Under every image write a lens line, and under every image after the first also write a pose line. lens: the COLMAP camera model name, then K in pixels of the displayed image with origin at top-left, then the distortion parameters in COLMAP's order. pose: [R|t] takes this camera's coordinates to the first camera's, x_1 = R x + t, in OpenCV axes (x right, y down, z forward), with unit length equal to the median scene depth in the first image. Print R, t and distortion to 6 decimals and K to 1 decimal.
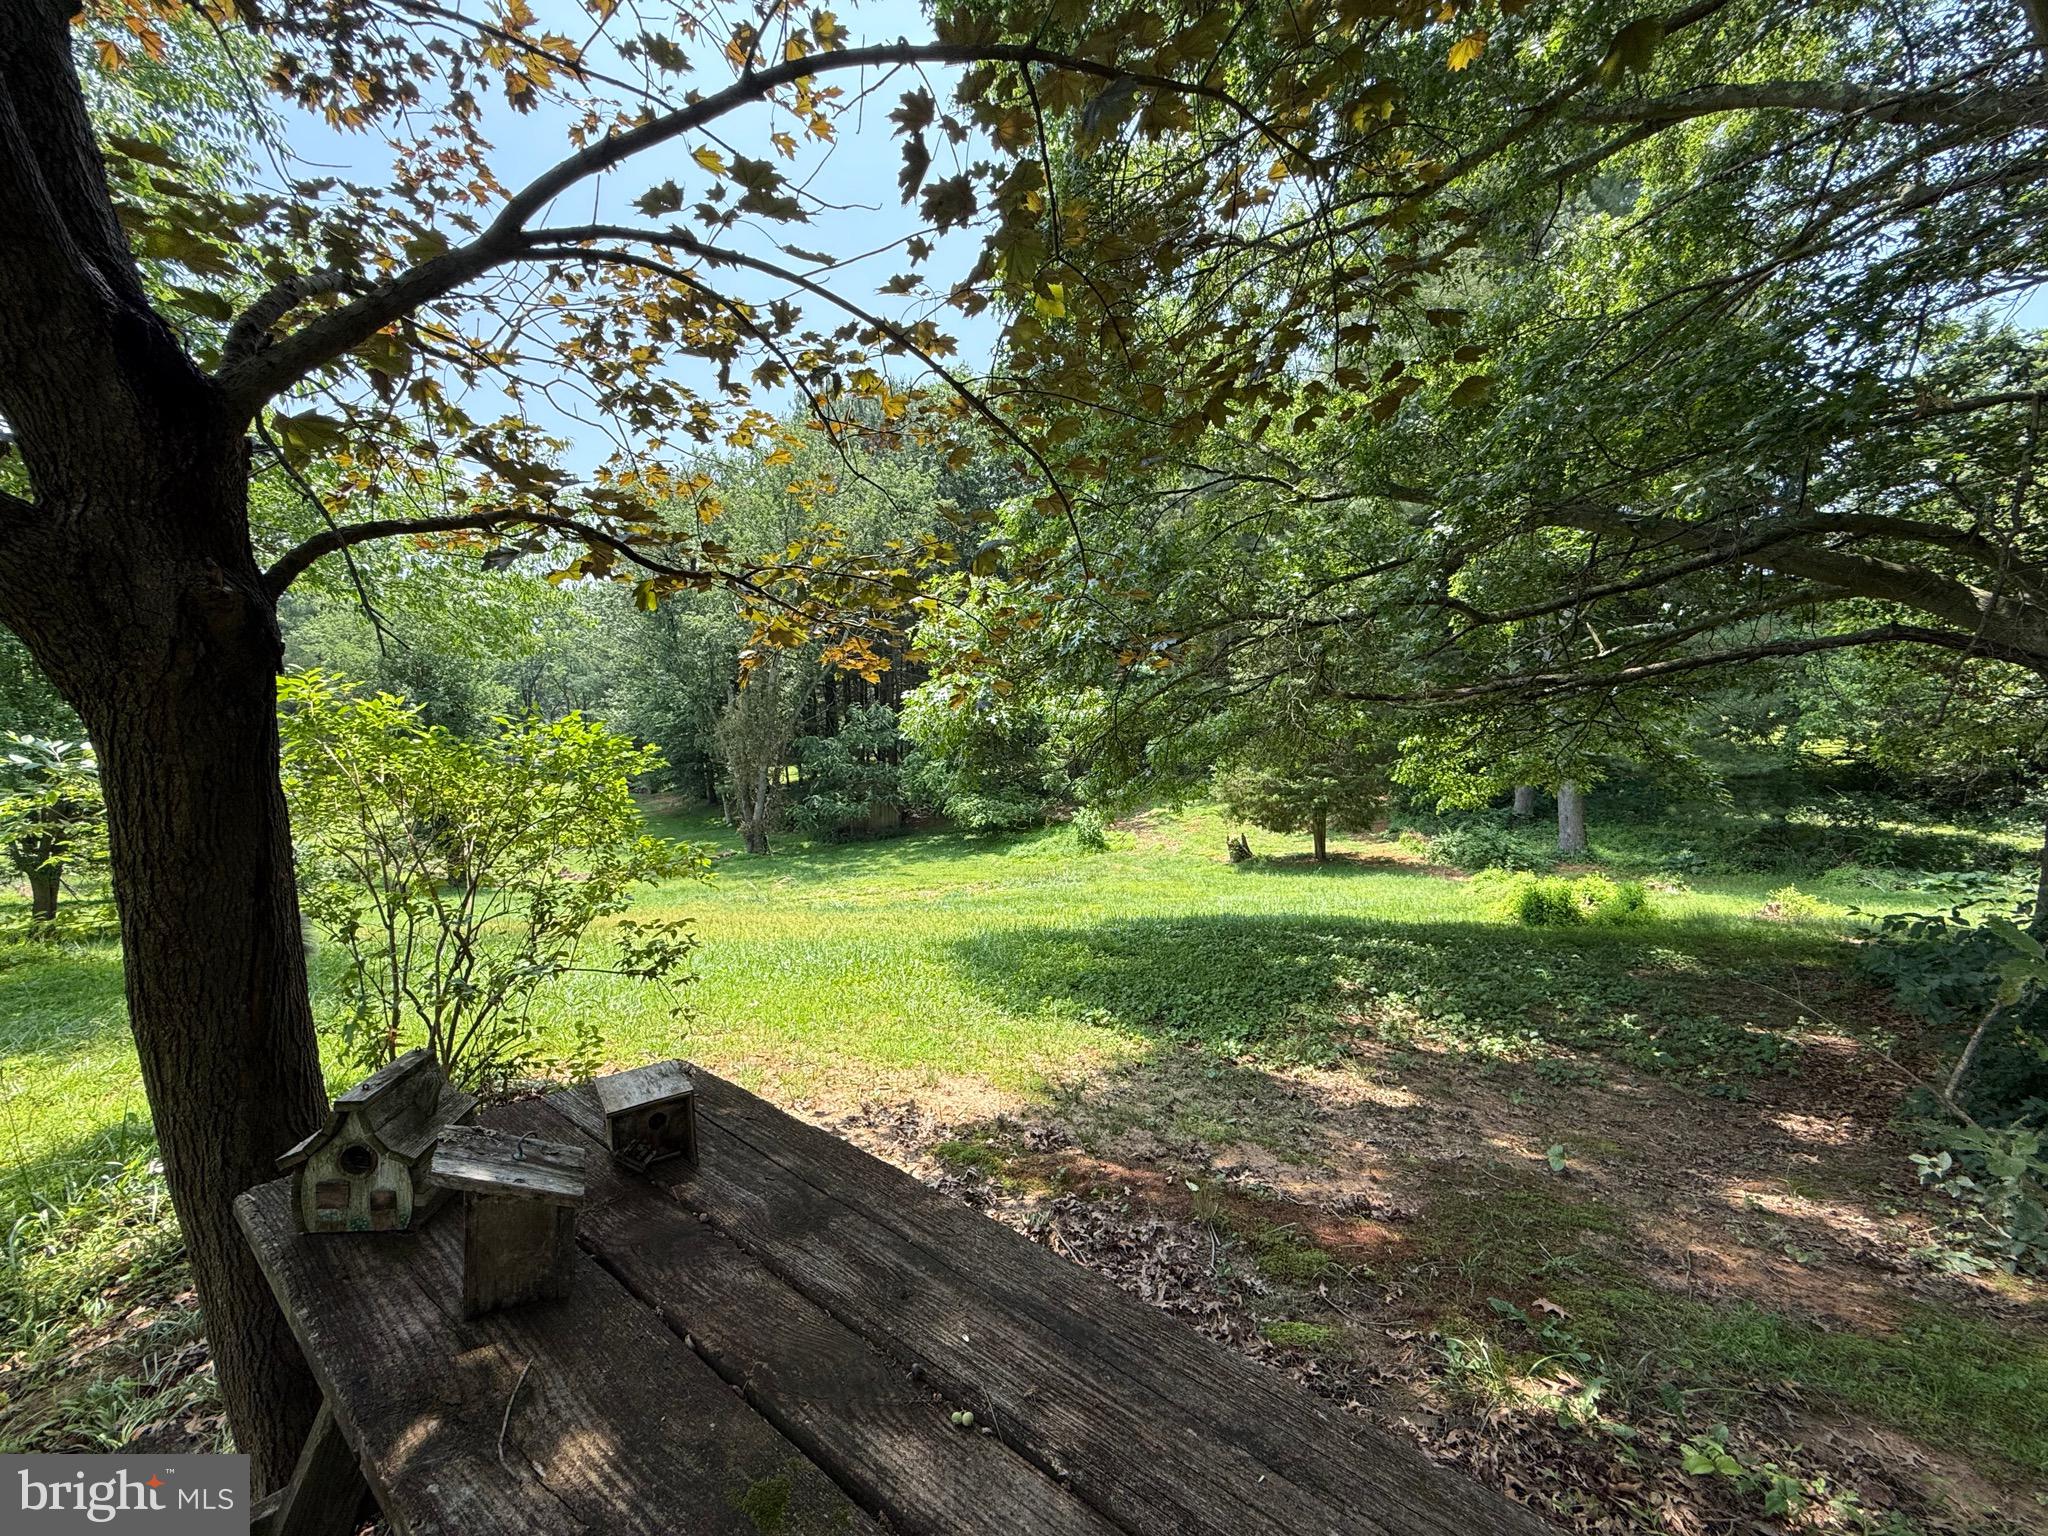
lens RADIAL K [[825.6, 0, 1017.9], [0, 825.6, 762.6], [0, 0, 1]] dist [-0.001086, -0.001048]
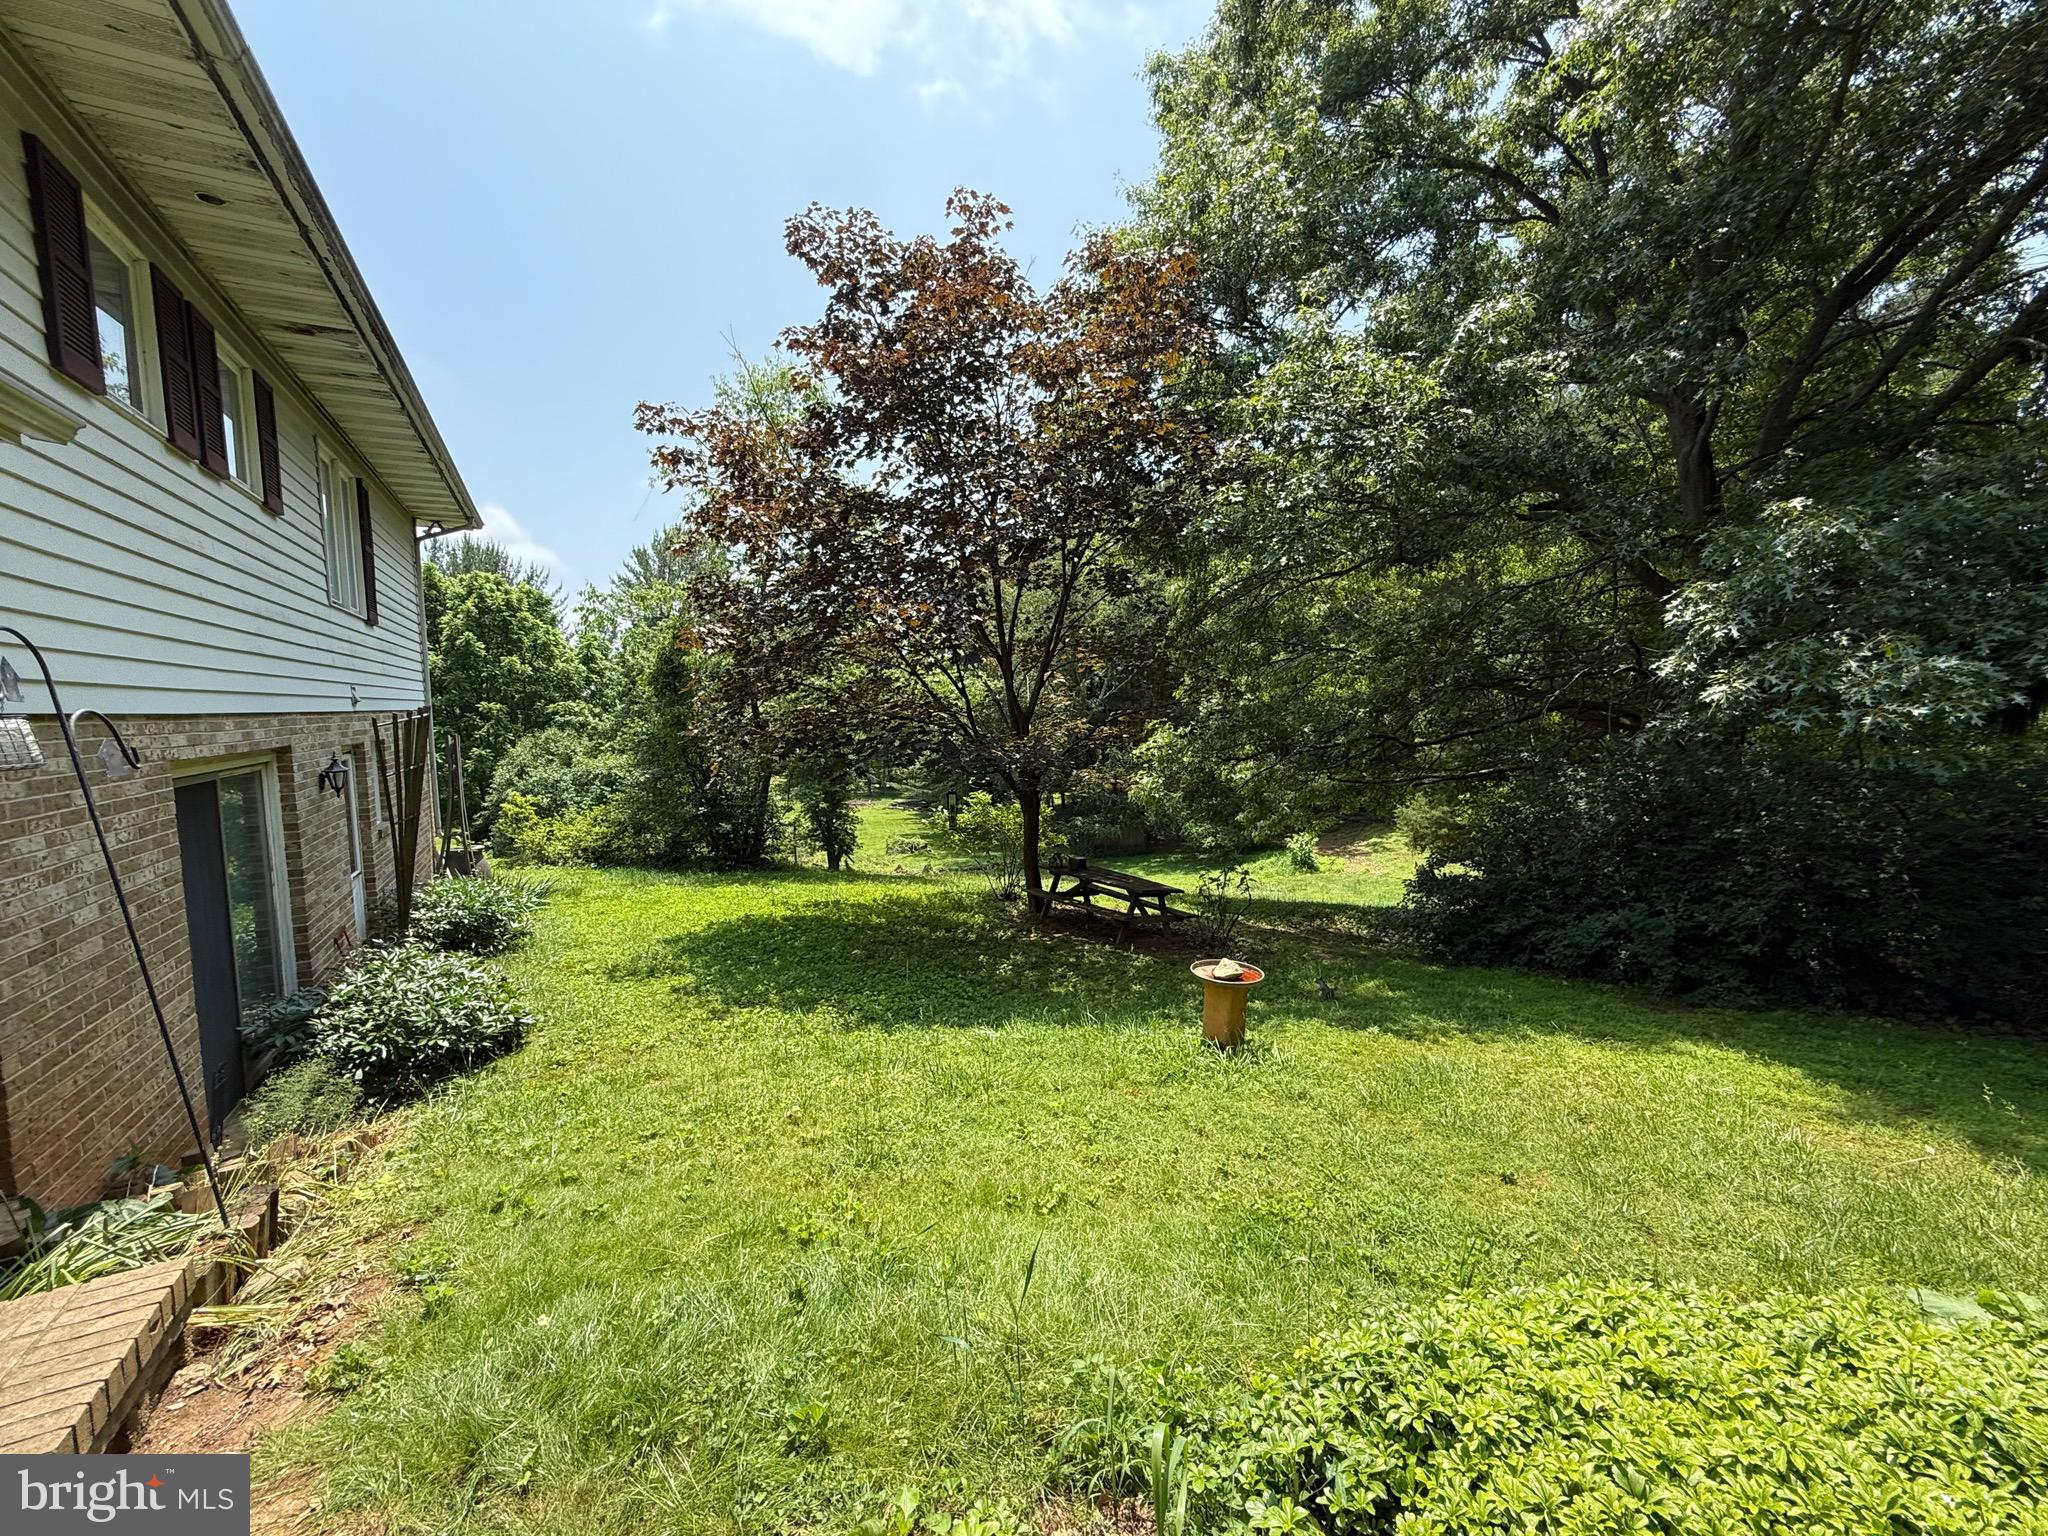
lens RADIAL K [[825.6, 0, 1015.9], [0, 825.6, 765.8], [0, 0, 1]] dist [-0.001086, -0.001048]
pose [[0.952490, 0.008820, -0.304443, 0.058278], [-0.016267, 0.999627, -0.021932, -0.013475], [0.304136, 0.025843, 0.952278, -0.281826]]
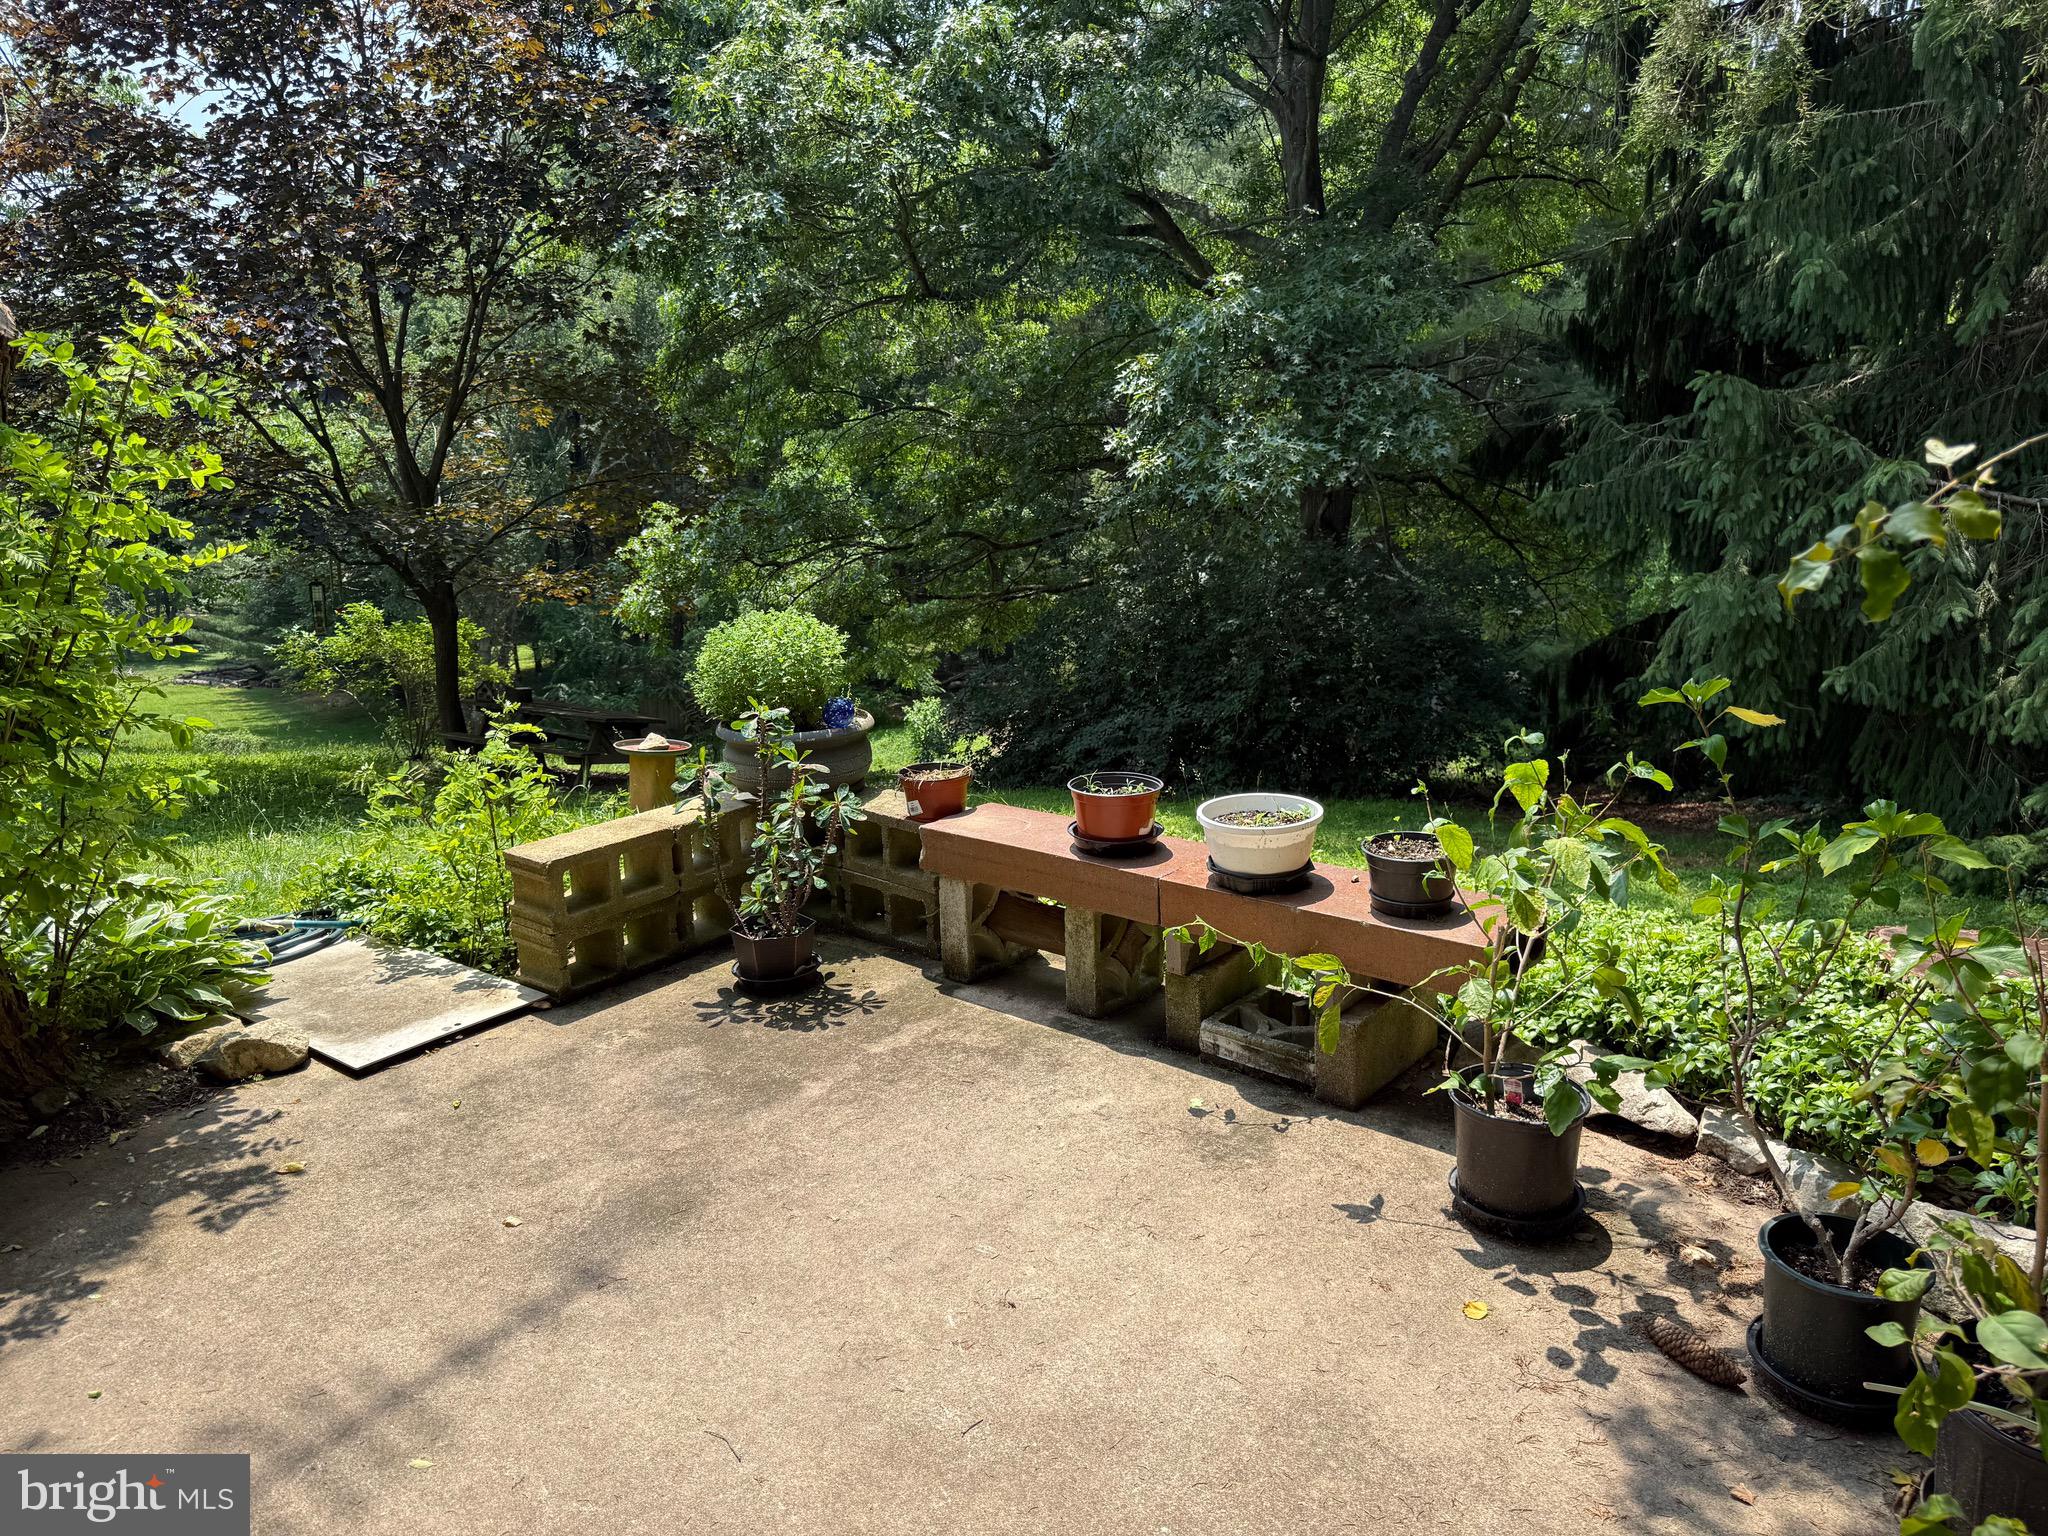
lens RADIAL K [[1443.0, 0, 1030.4], [0, 1443.0, 776.9], [0, 0, 1]] dist [0.022945, -0.038692]
pose [[0.997301, -0.001379, 0.073413, 0.098370], [-0.005463, 0.995658, 0.092926, 0.002372], [-0.073222, -0.093076, 0.992963, -0.384753]]
